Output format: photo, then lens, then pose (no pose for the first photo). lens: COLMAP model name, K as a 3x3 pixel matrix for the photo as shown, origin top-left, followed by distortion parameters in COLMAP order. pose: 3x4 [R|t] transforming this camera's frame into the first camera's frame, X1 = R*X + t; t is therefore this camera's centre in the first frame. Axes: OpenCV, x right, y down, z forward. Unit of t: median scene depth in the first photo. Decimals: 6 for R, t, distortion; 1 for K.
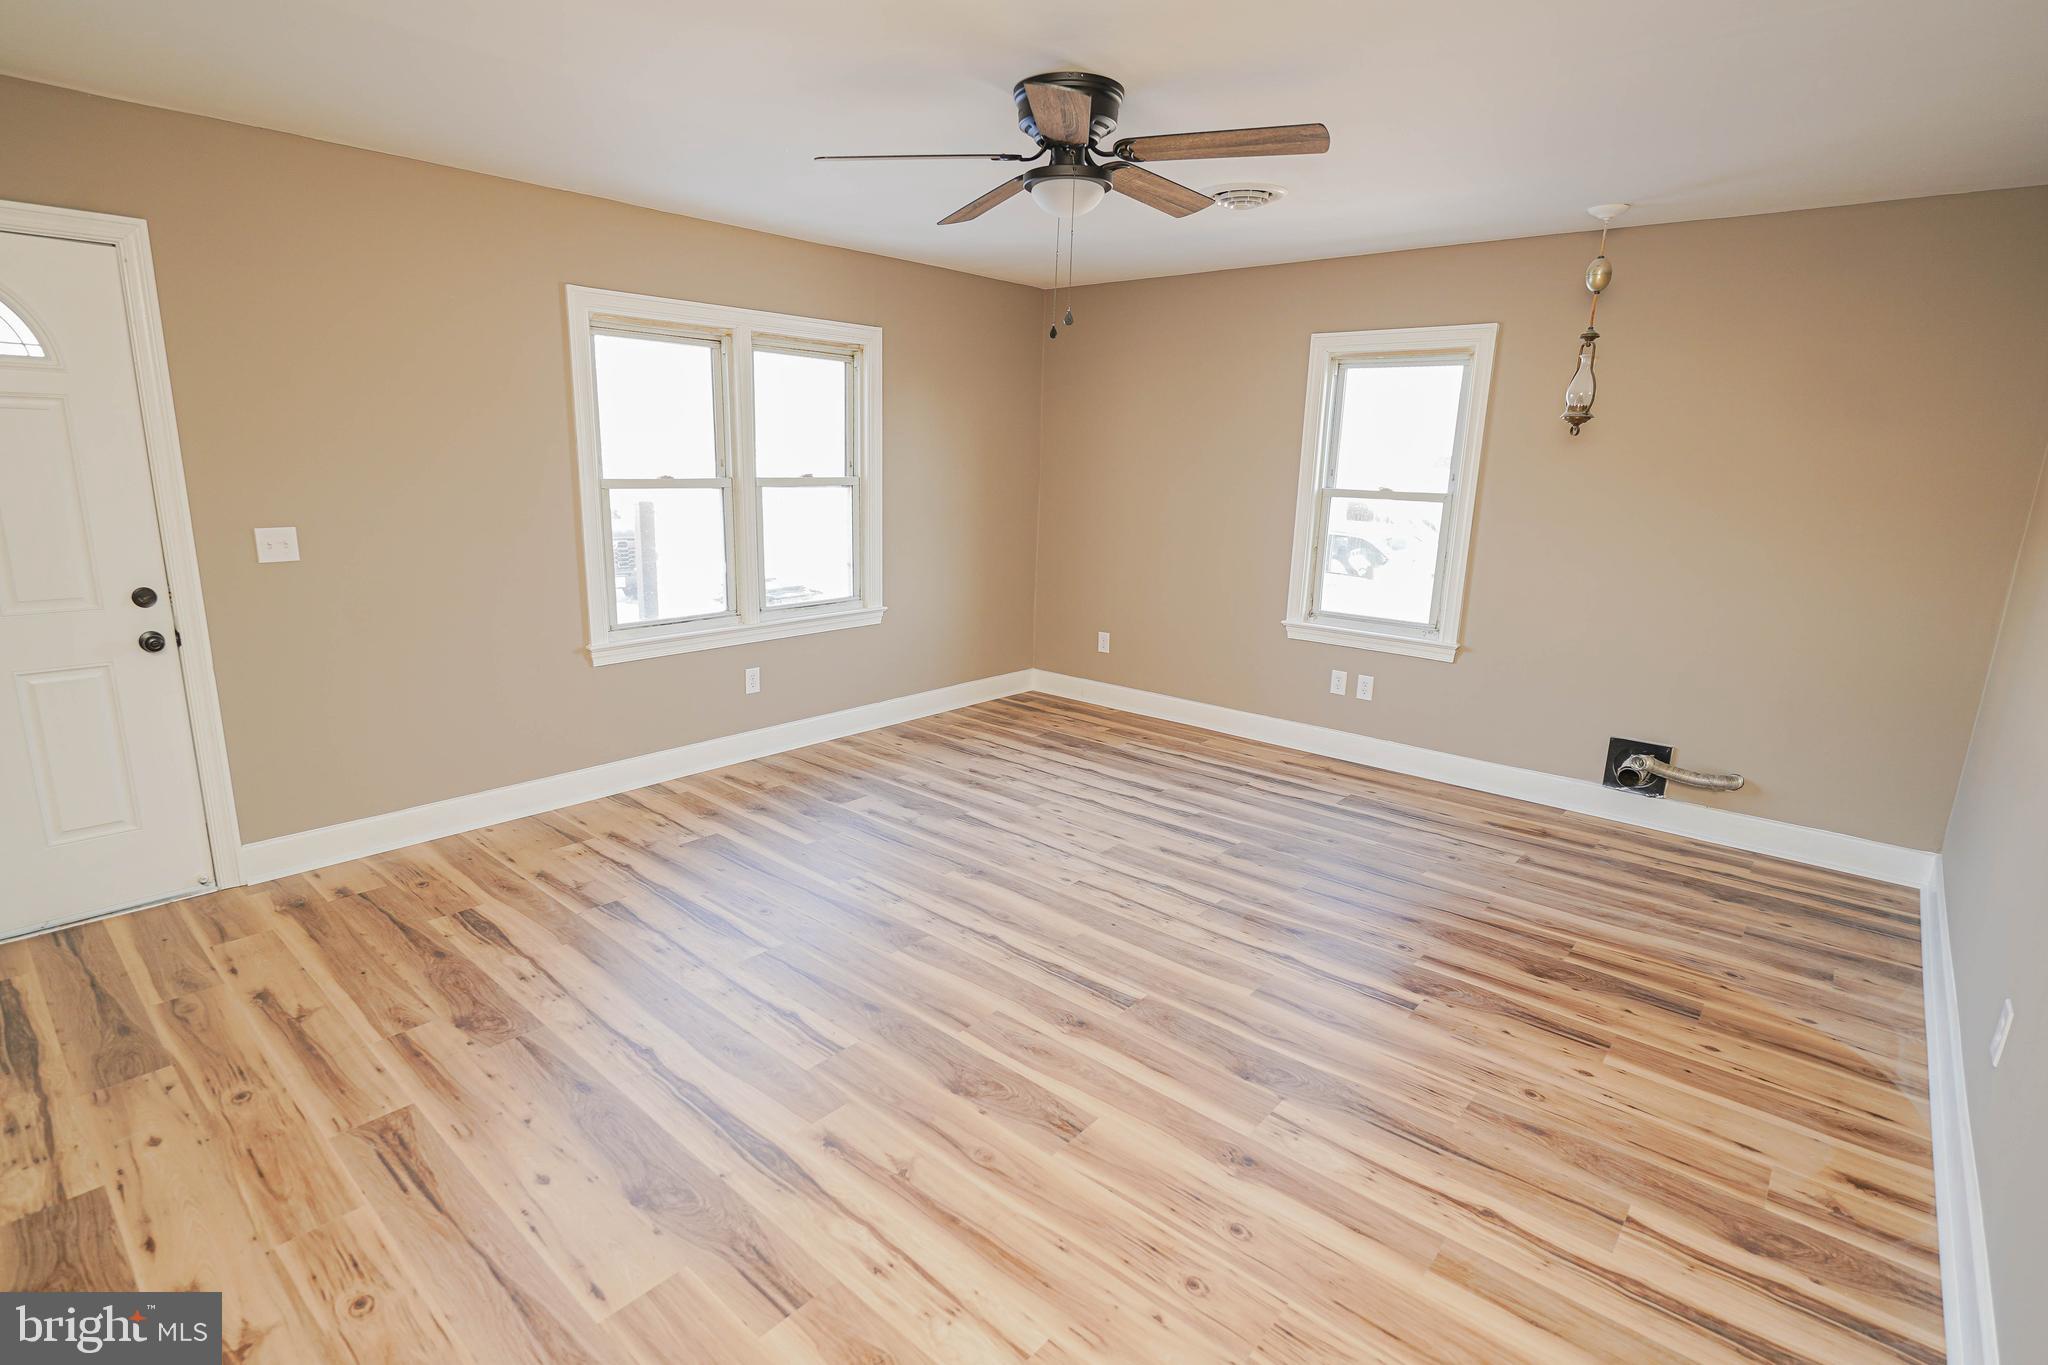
lens RADIAL K [[979.5, 0, 1009.7], [0, 979.5, 686.3], [0, 0, 1]] dist [-0.011643, -0.000799]
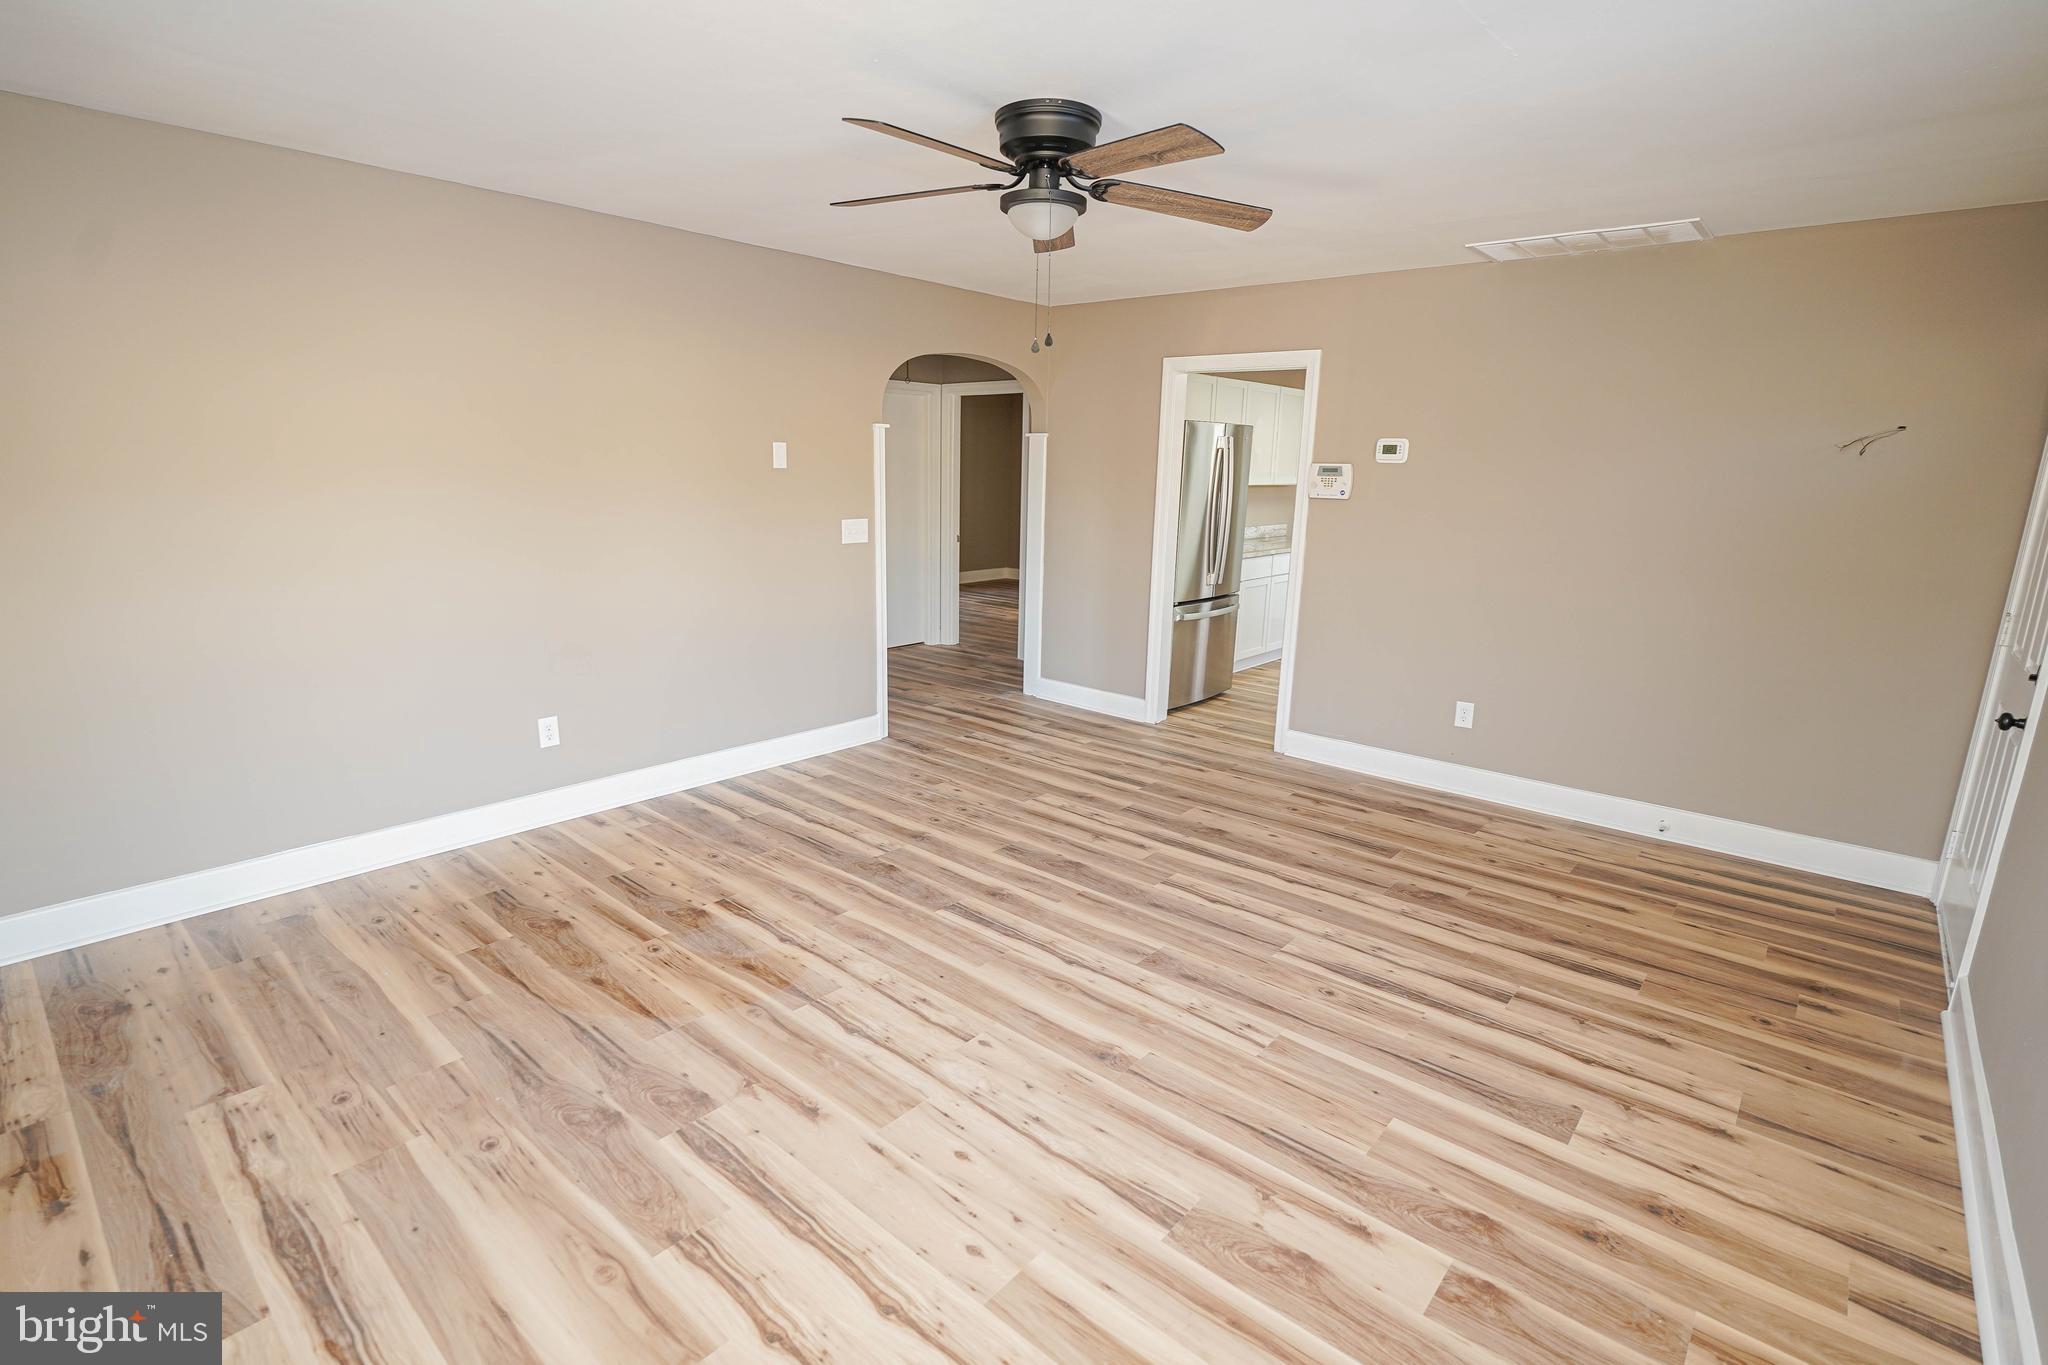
lens RADIAL K [[979.5, 0, 1009.7], [0, 979.5, 686.3], [0, 0, 1]] dist [-0.011643, -0.000799]
pose [[-0.998947, -0.044642, -0.010574, 0.066267], [-0.044667, 0.893838, 0.446161, -0.425380], [-0.010466, 0.446163, -0.894890, 1.755211]]
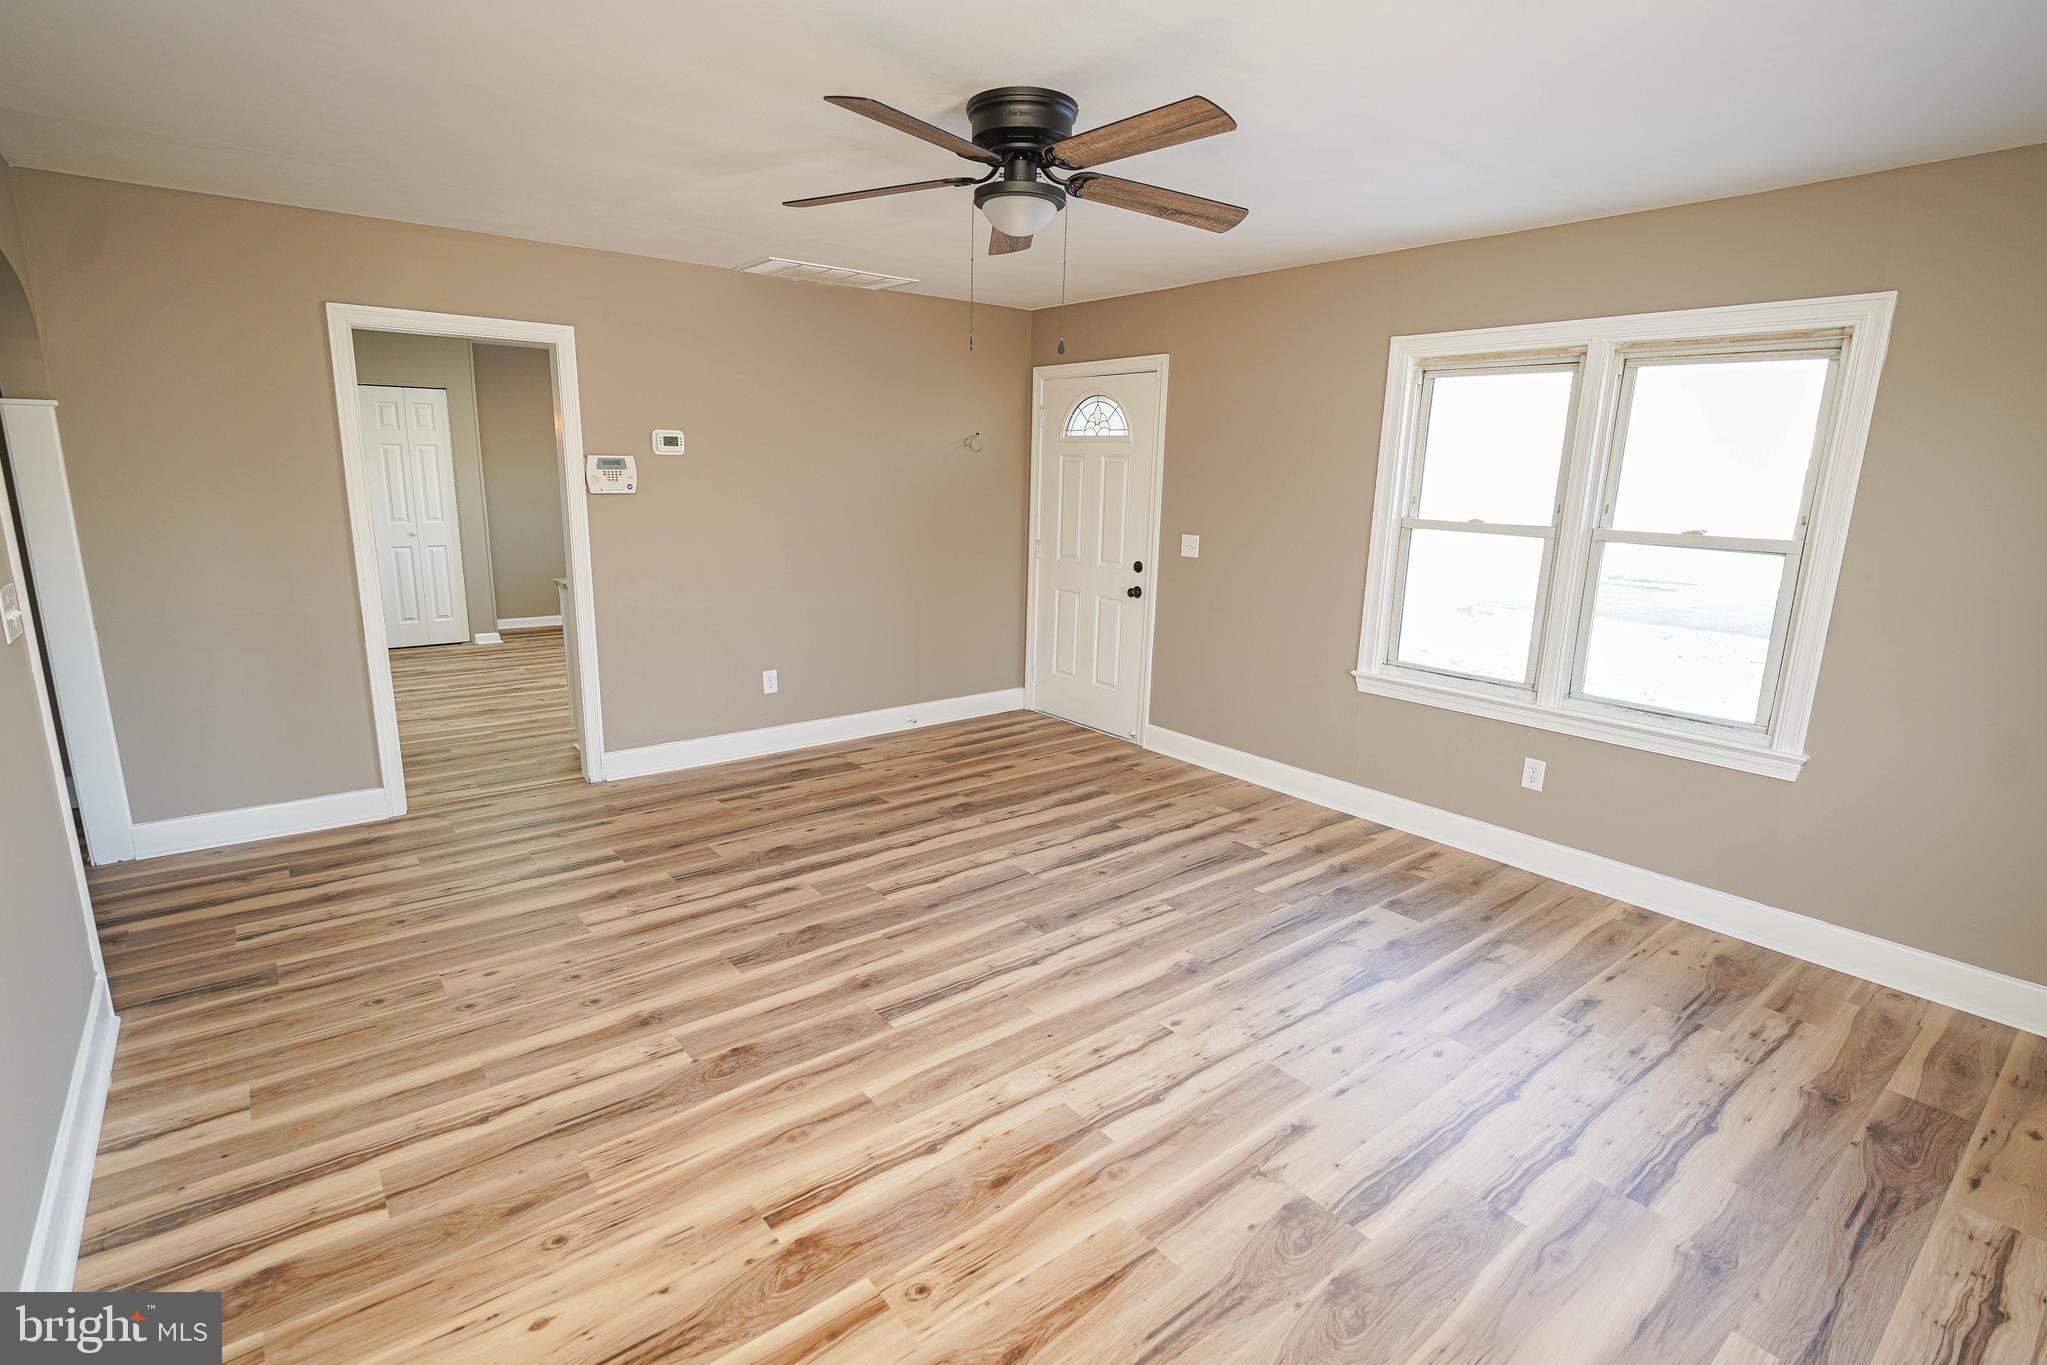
lens RADIAL K [[979.1, 0, 1009.2], [0, 979.1, 686.3], [0, 0, 1]] dist [-0.011643, -0.000799]
pose [[-0.174231, 0.187286, -0.966730, 0.894477], [-0.255534, 0.939515, 0.228067, -0.227077], [0.950971, 0.286769, -0.115835, 1.010815]]
